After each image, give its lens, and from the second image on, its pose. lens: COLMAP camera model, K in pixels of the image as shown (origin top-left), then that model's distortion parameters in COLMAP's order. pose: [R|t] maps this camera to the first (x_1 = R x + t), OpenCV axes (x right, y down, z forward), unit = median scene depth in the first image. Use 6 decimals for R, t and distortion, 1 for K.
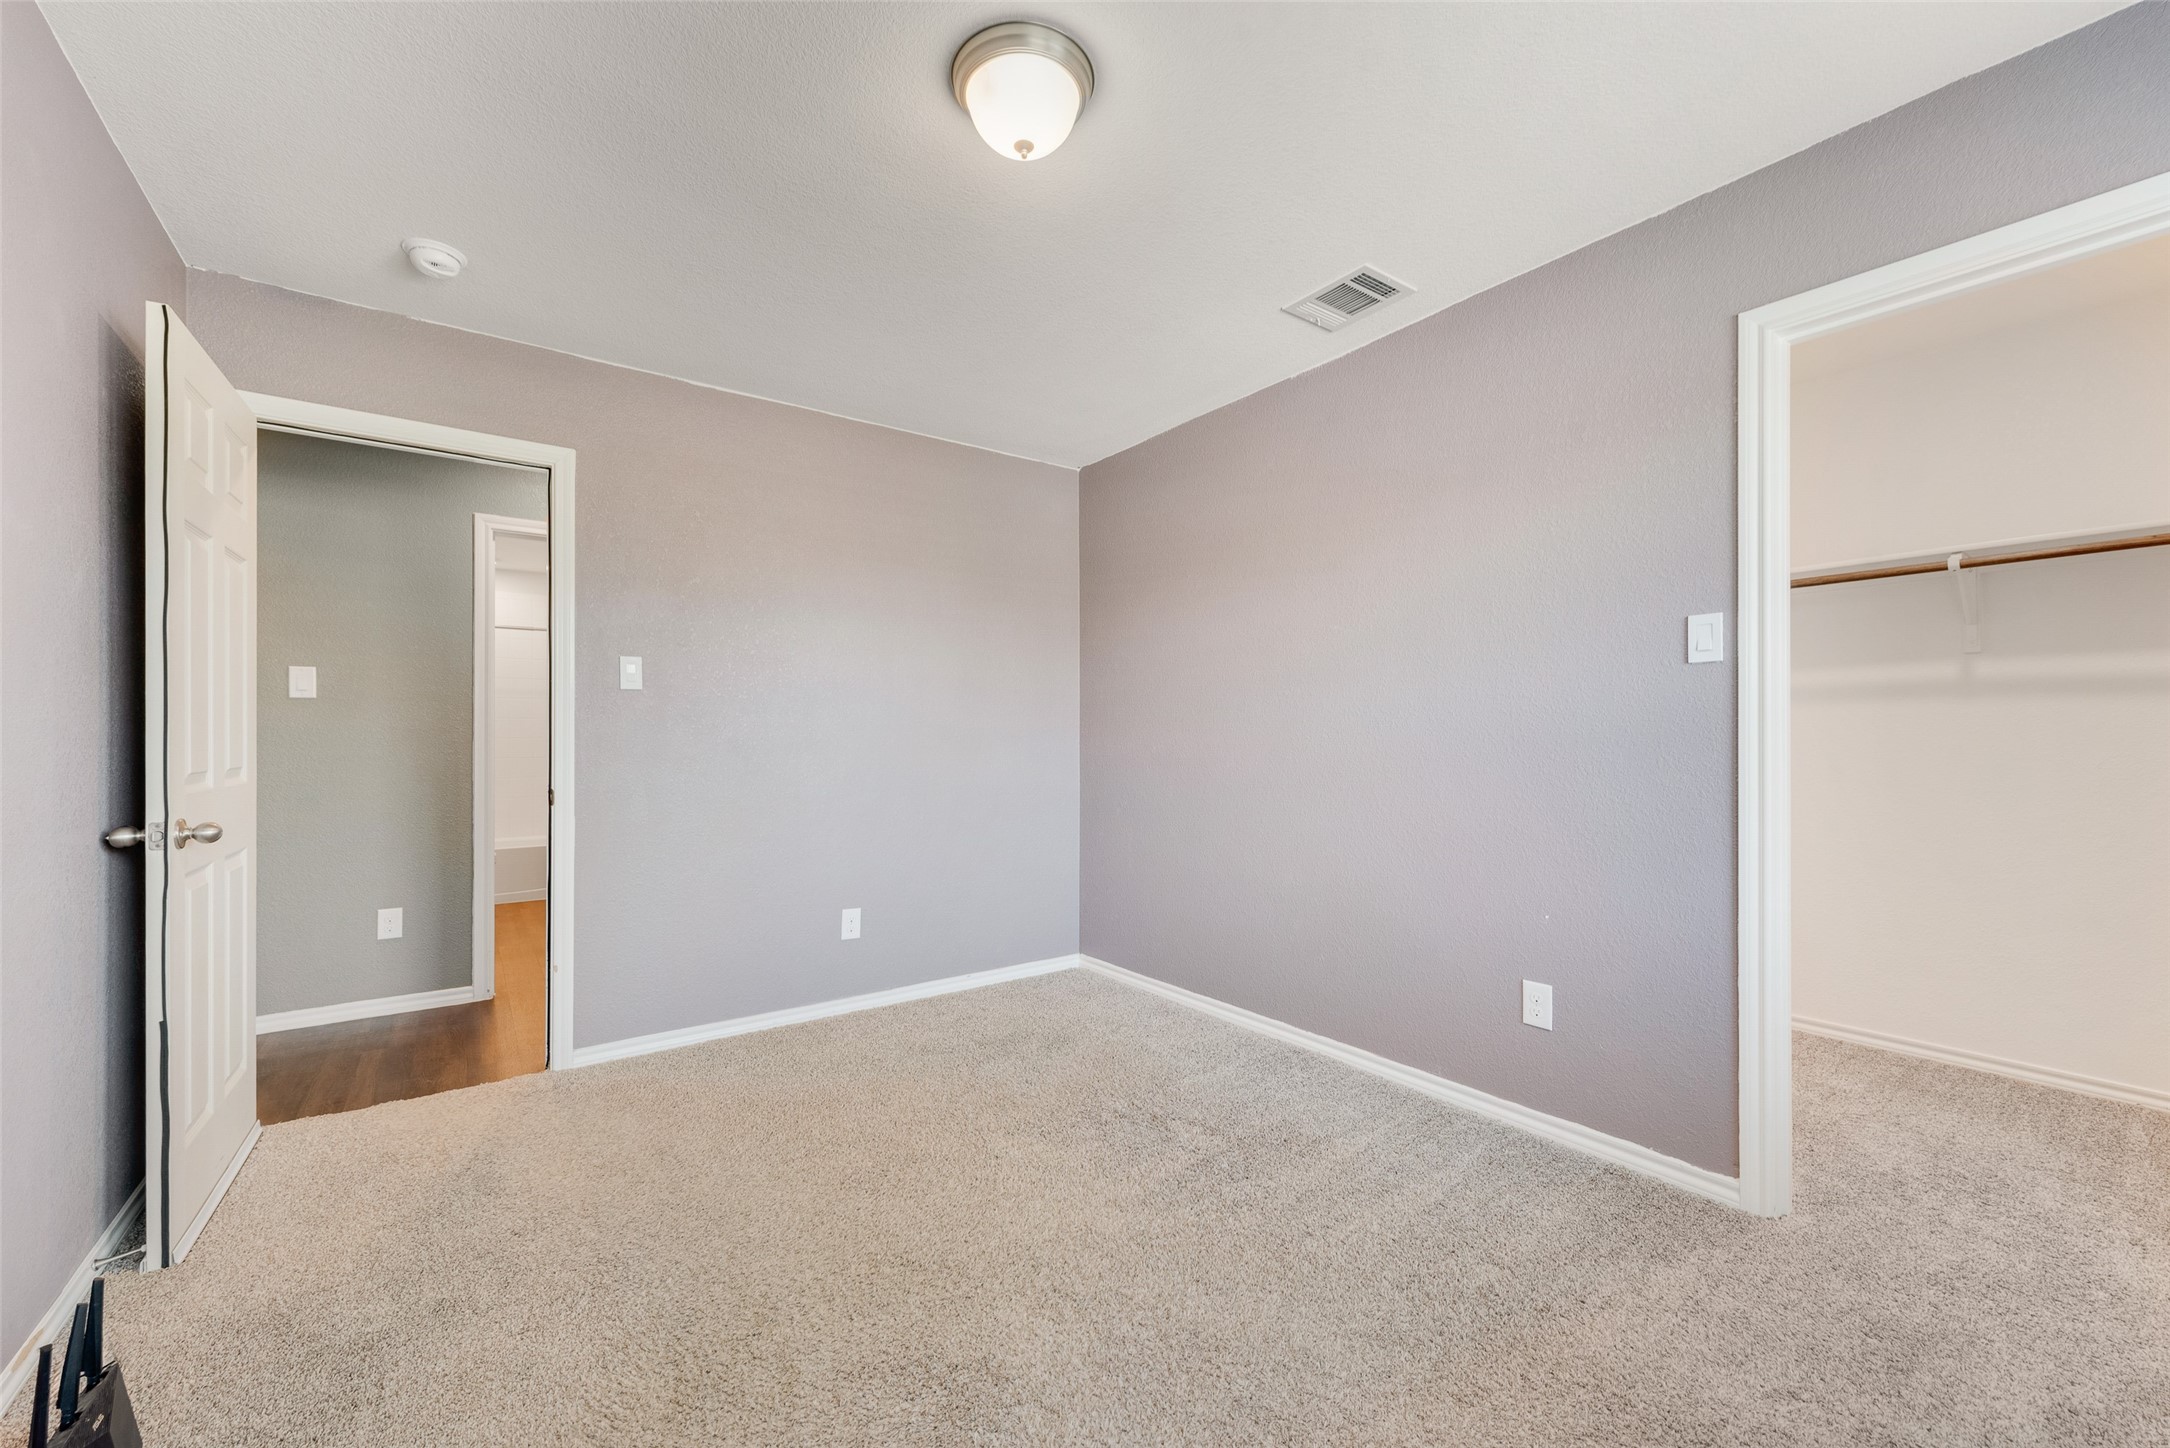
lens RADIAL K [[851.9, 0, 1086.0], [0, 851.9, 735.7], [0, 0, 1]] dist [0.006451, -0.002321]
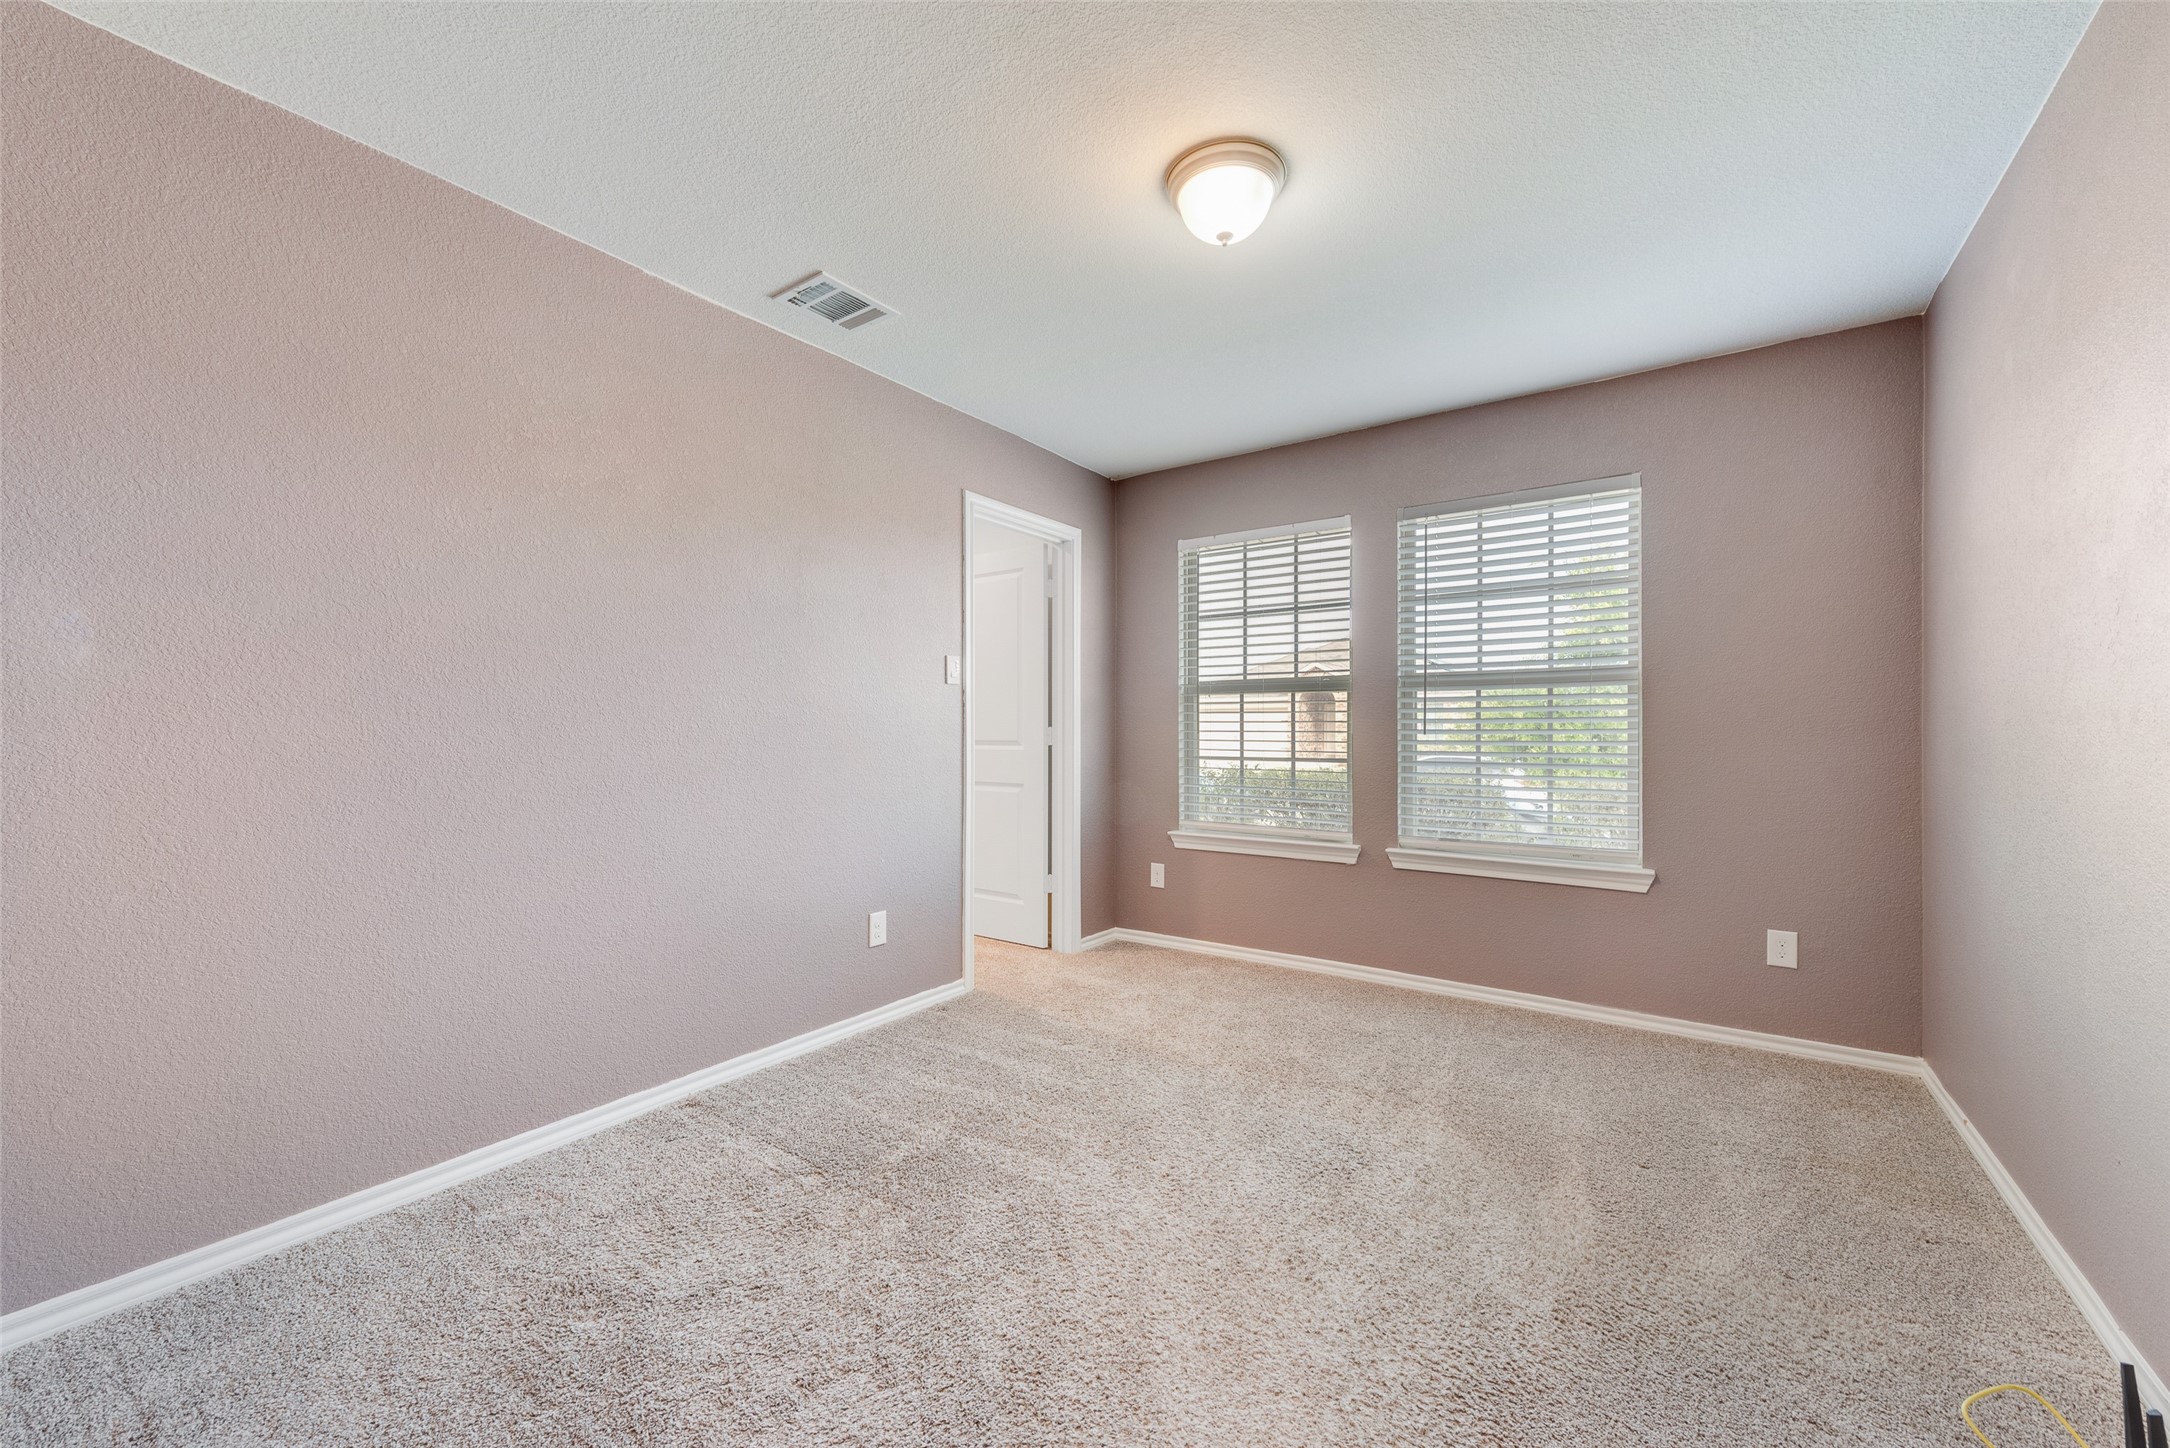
lens RADIAL K [[851.9, 0, 1085.4], [0, 851.9, 724.0], [0, 0, 1]] dist [0.006451, -0.002321]
pose [[-0.325011, 0.004046, 0.945701, -0.817195], [-0.004229, 0.999975, -0.005731, 0.002204], [-0.945701, -0.005863, -0.324986, 1.104016]]
